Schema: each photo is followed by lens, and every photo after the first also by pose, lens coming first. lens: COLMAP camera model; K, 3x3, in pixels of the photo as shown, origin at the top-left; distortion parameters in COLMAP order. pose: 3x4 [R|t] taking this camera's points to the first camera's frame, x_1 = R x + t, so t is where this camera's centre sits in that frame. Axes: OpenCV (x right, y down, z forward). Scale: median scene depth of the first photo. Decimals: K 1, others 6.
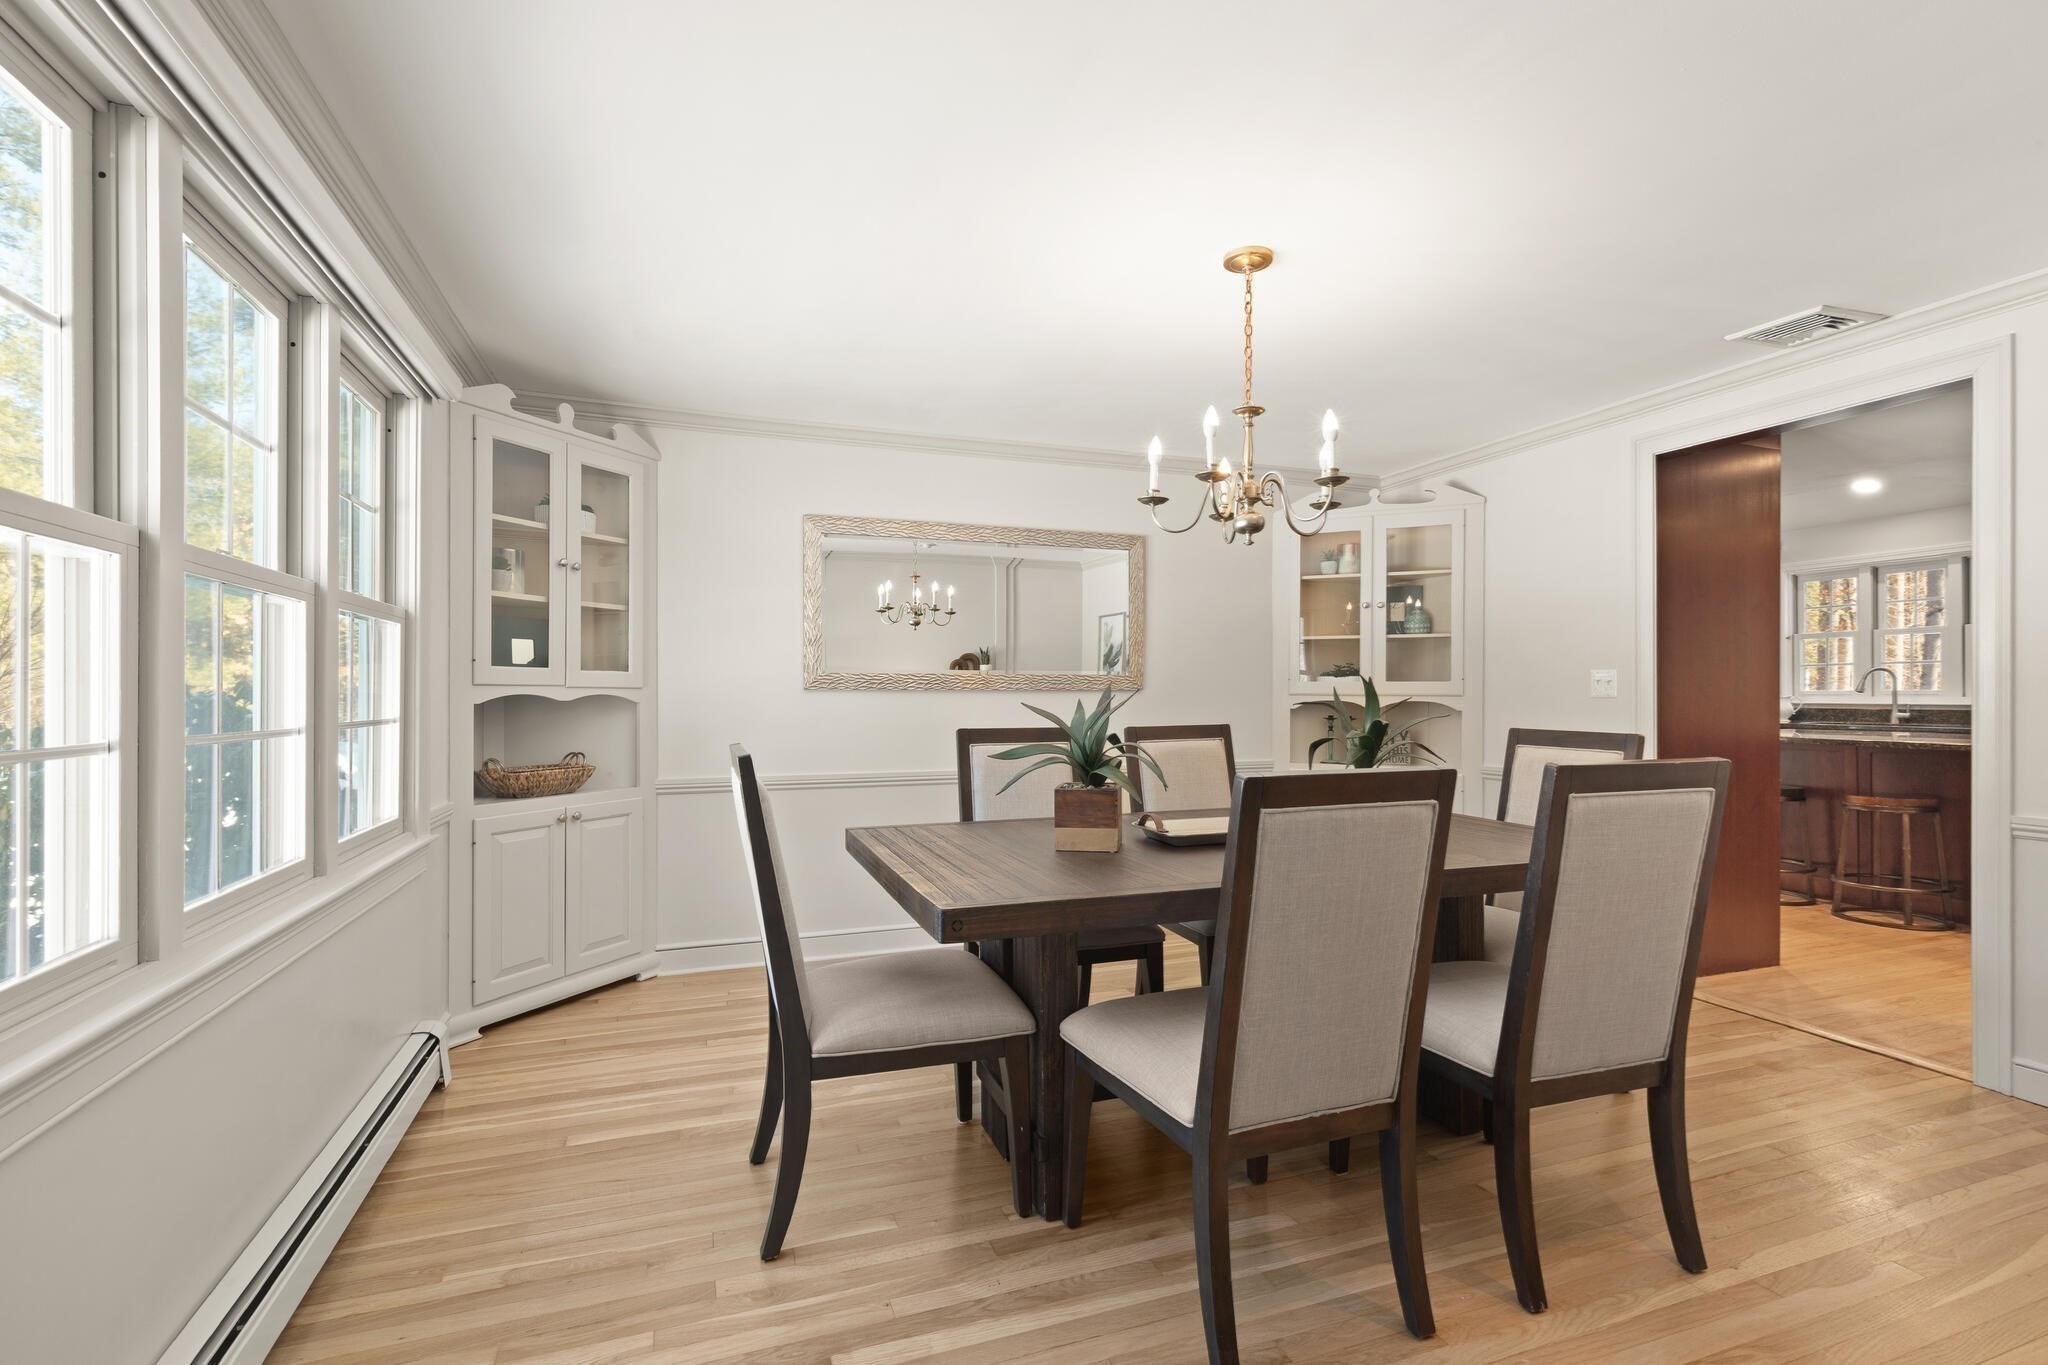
lens RADIAL K [[936.5, 0, 1021.4], [0, 936.5, 683.6], [0, 0, 1]] dist [-0.000313, 0.001367]
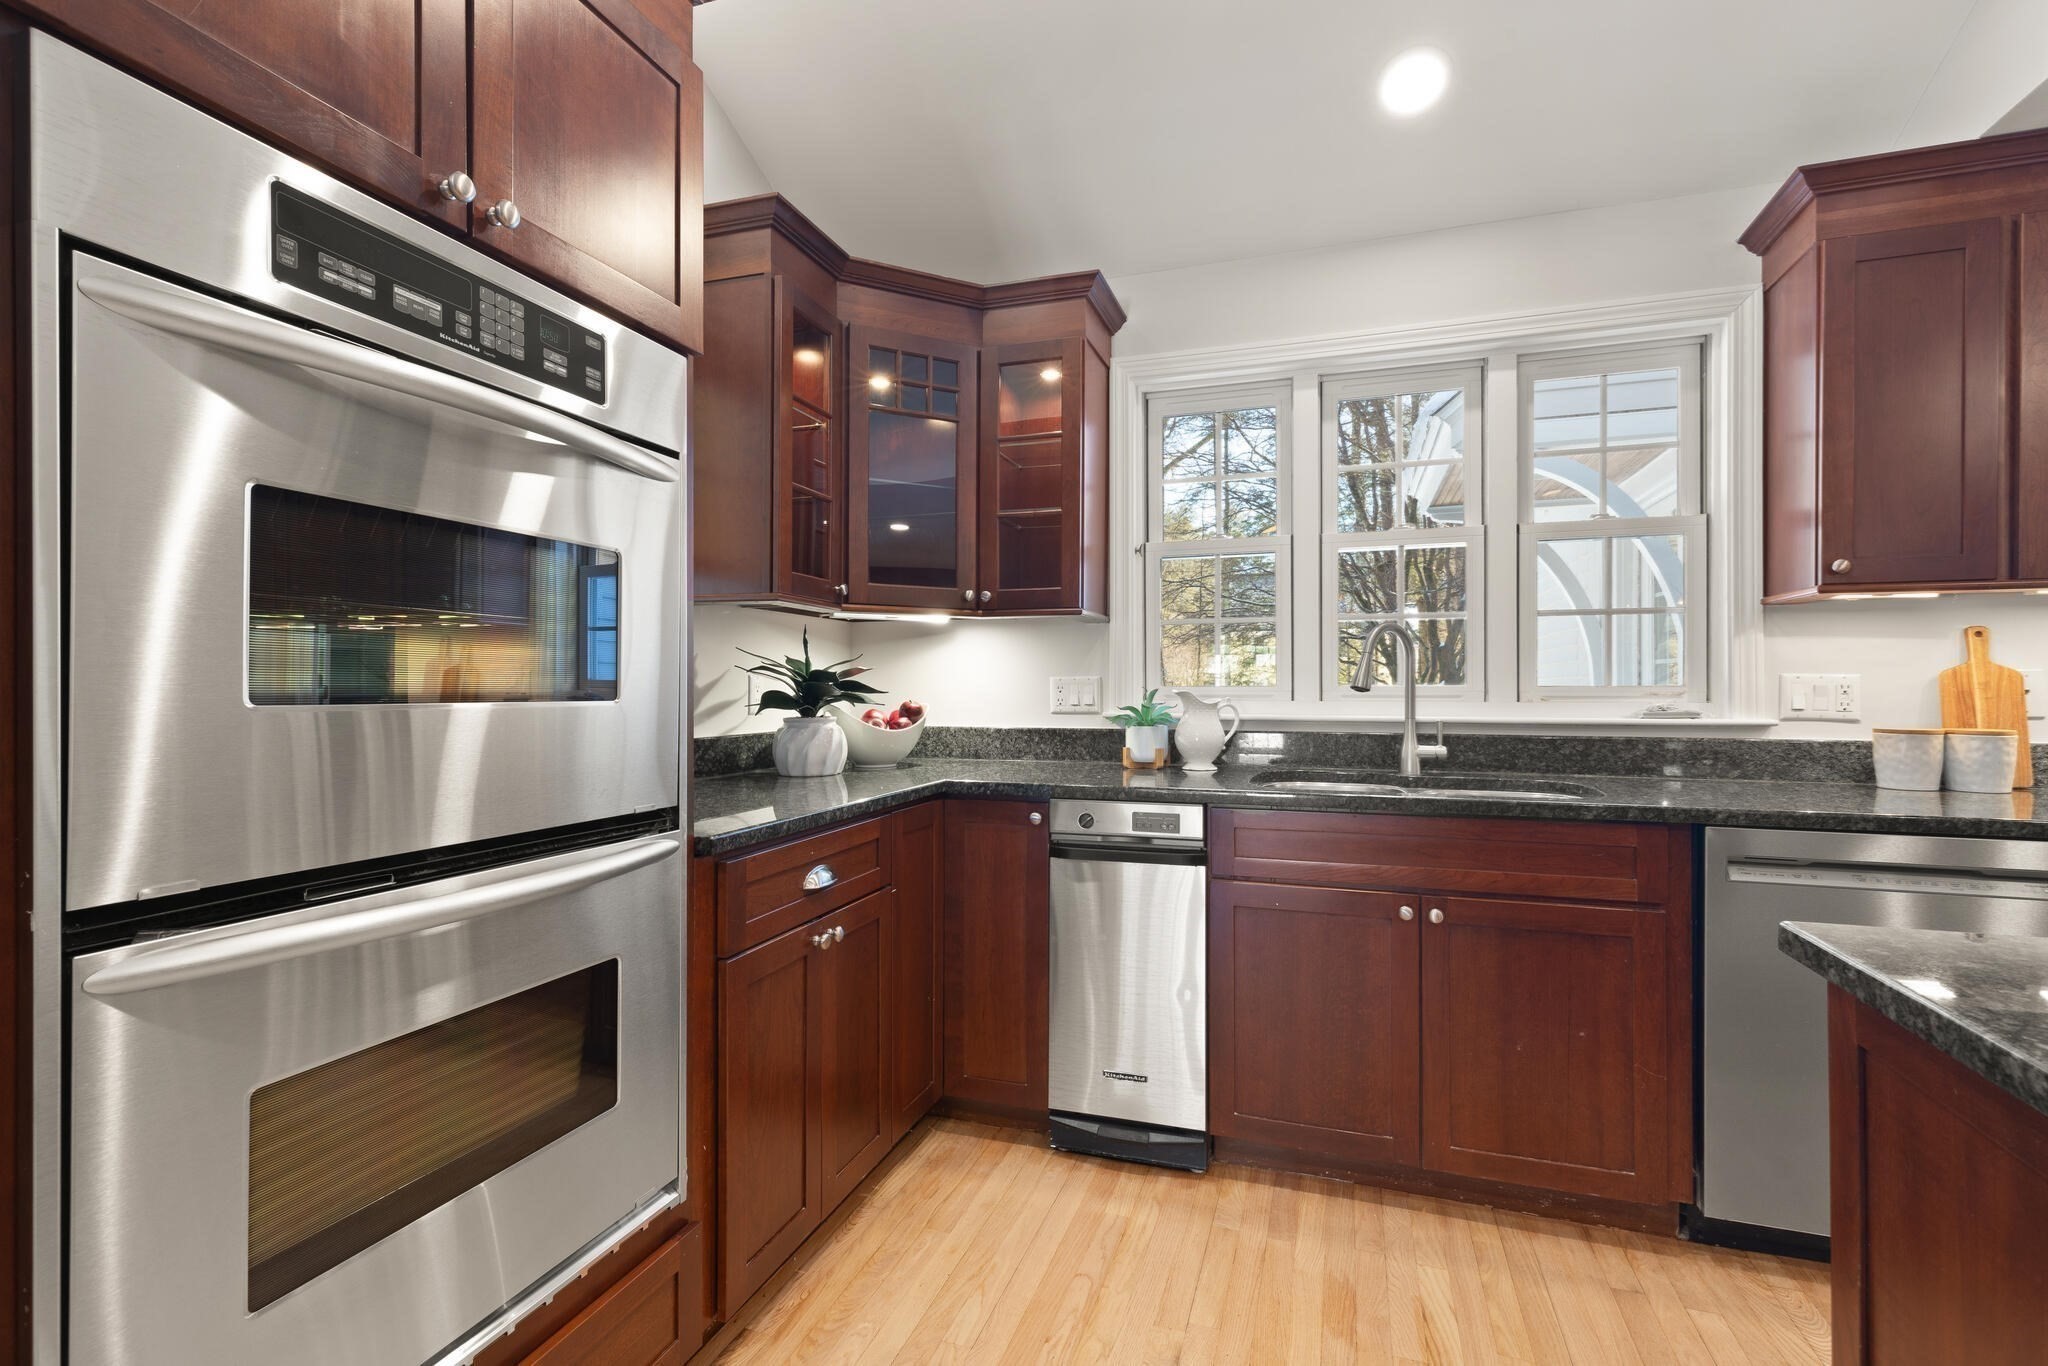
lens RADIAL K [[936.5, 0, 1020.4], [0, 936.5, 684.8], [0, 0, 1]] dist [-0.000313, 0.001367]
pose [[0.625143, 0.003940, 0.780501, 0.520046], [-0.003765, 0.999991, -0.002032, 0.008310], [-0.780502, -0.001668, 0.625152, 0.851434]]
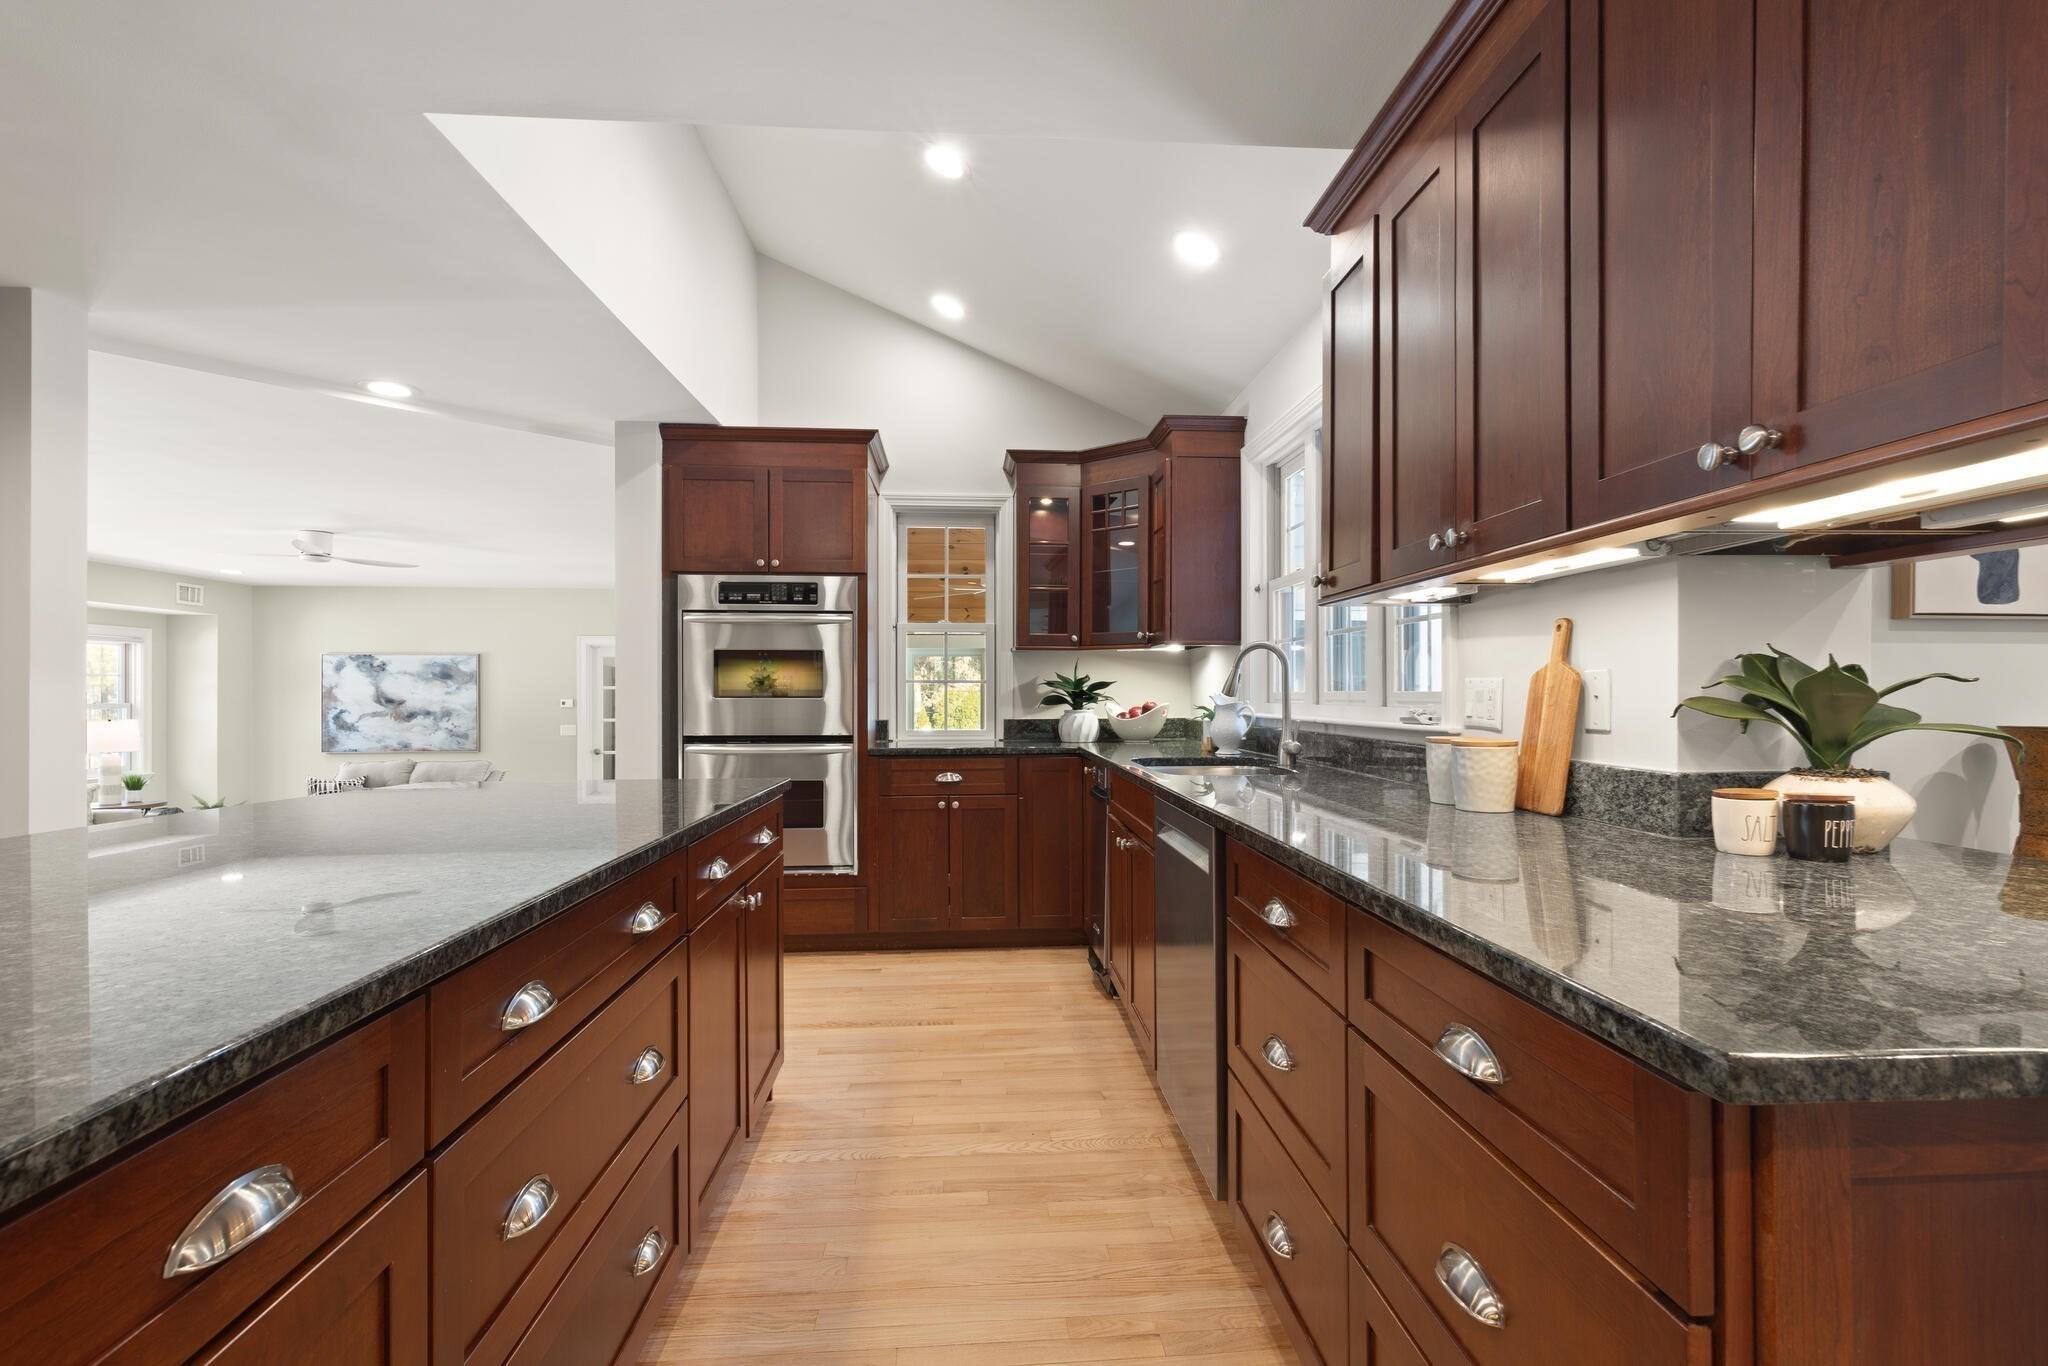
lens RADIAL K [[936.5, 0, 1031.1], [0, 936.5, 686.4], [0, 0, 1]] dist [-0.000313, 0.001367]
pose [[0.963413, -0.002505, -0.268010, 0.896752], [0.001862, 0.999995, -0.002653, 0.006117], [0.268015, 0.002057, 0.963413, 0.505117]]
